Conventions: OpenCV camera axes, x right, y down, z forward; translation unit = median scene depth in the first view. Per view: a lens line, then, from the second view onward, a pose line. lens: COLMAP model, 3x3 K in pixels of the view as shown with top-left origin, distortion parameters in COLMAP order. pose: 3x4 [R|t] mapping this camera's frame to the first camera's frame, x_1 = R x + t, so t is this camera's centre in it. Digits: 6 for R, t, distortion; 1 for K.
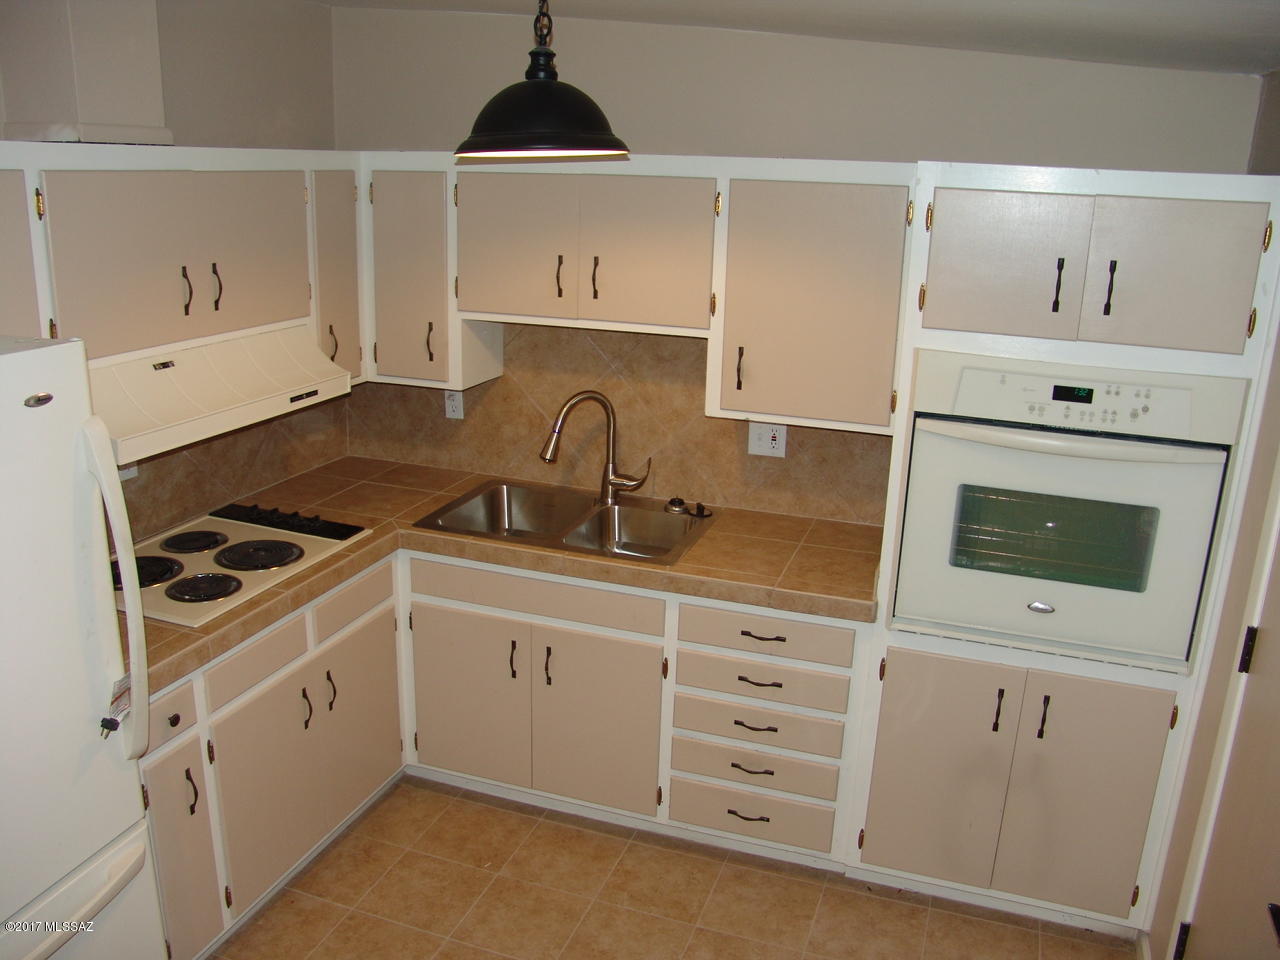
lens RADIAL K [[1063.5, 0, 640.0], [0, 1063.5, 480.0], [0, 0, 1]] dist [-0.168557, 0.142408]
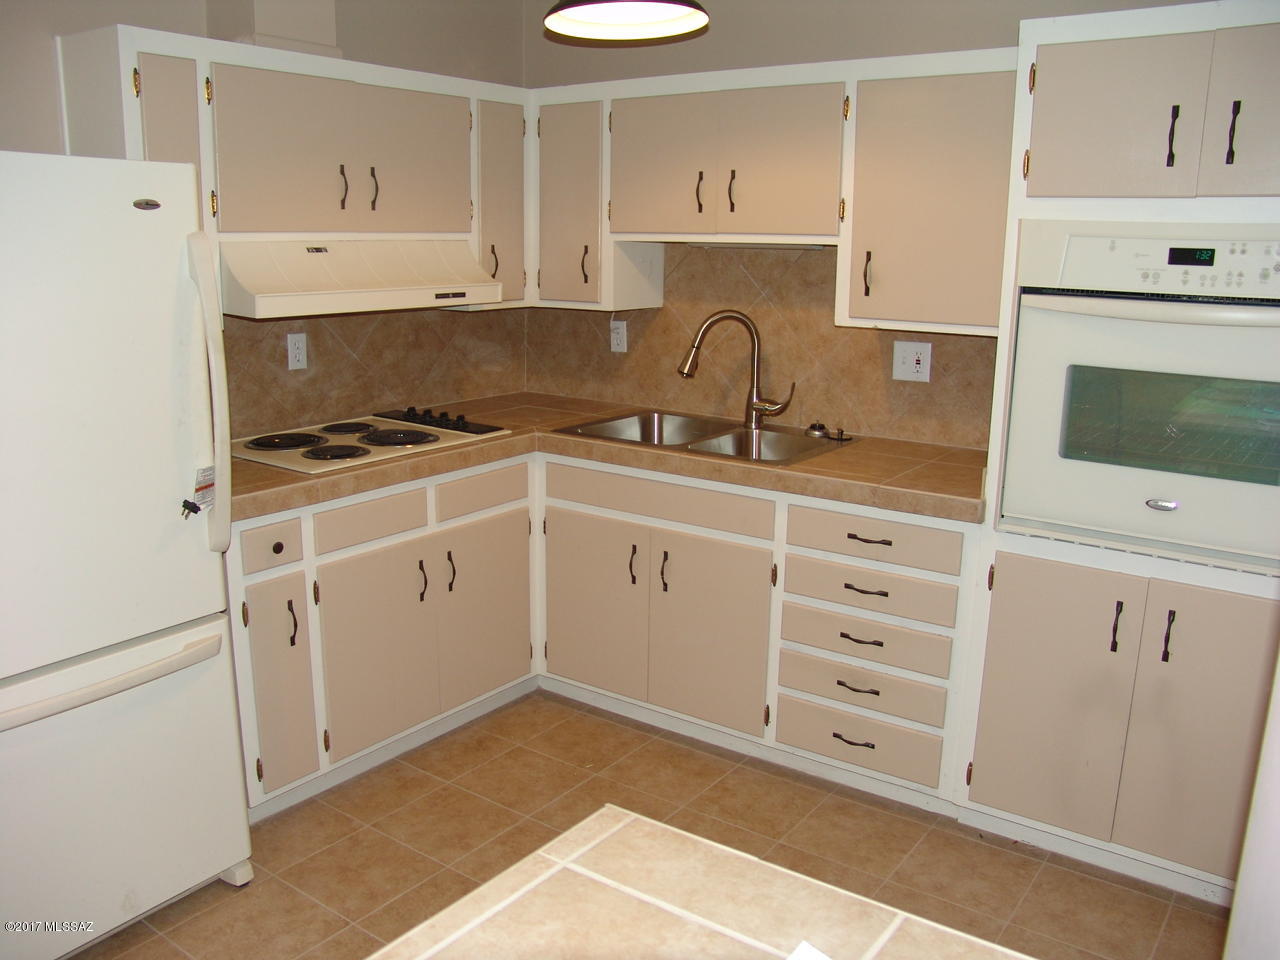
lens RADIAL K [[1063.5, 0, 640.0], [0, 1063.5, 480.0], [0, 0, 1]] dist [-0.168557, 0.142408]
pose [[0.959727, 0.045806, -0.277176, 0.172043], [-0.064032, 0.996315, -0.057063, 0.155519], [0.273541, 0.072513, 0.959123, 0.026302]]
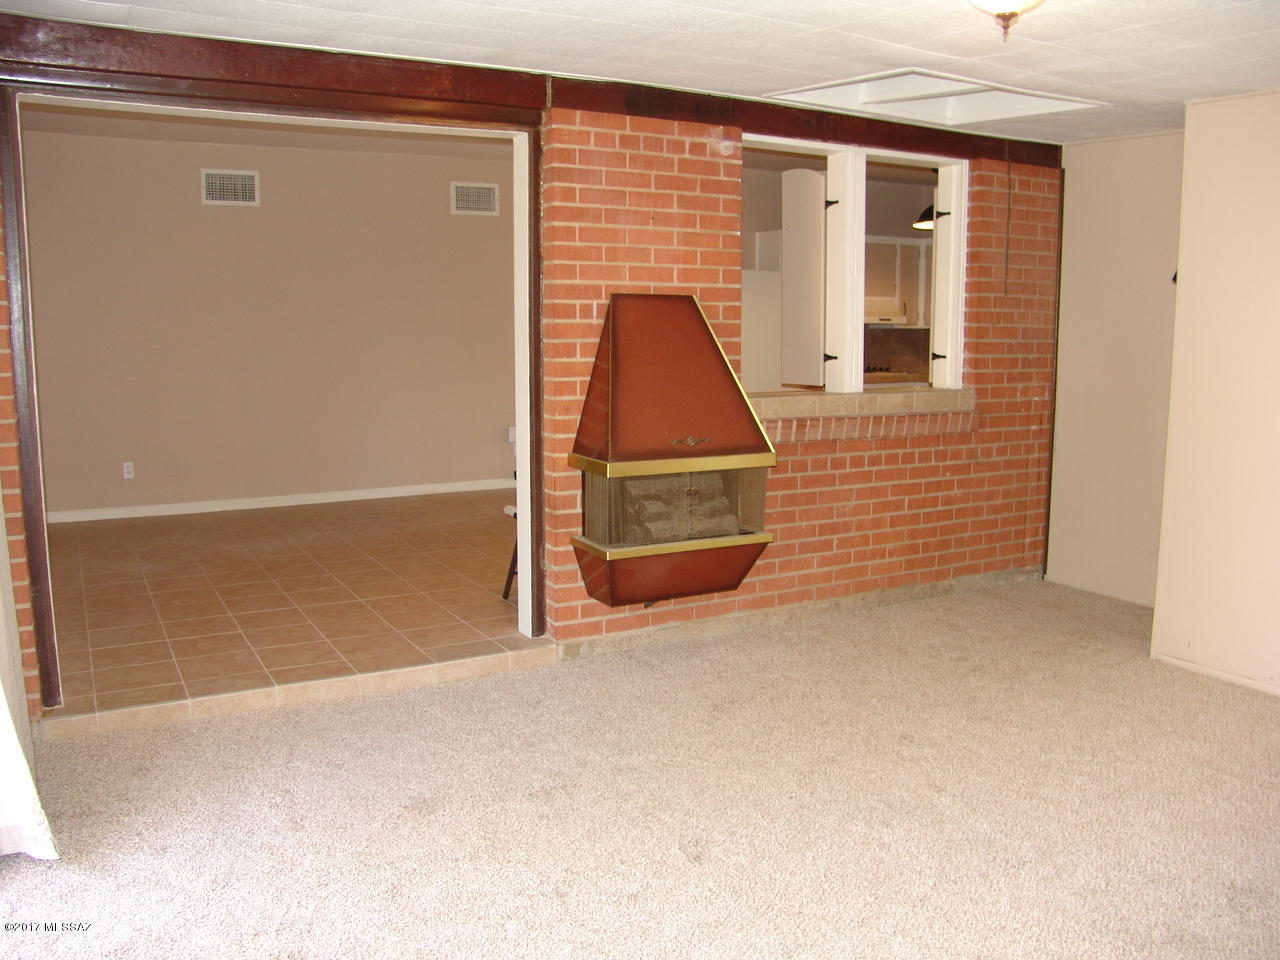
lens RADIAL K [[1063.5, 0, 640.0], [0, 1063.5, 480.0], [0, 0, 1]] dist [-0.168557, 0.142408]
pose [[0.754575, 0.073060, -0.652134, 1.070010], [-0.167808, 0.982223, -0.084128, 0.699813], [0.634395, 0.172914, 0.753421, -1.508514]]
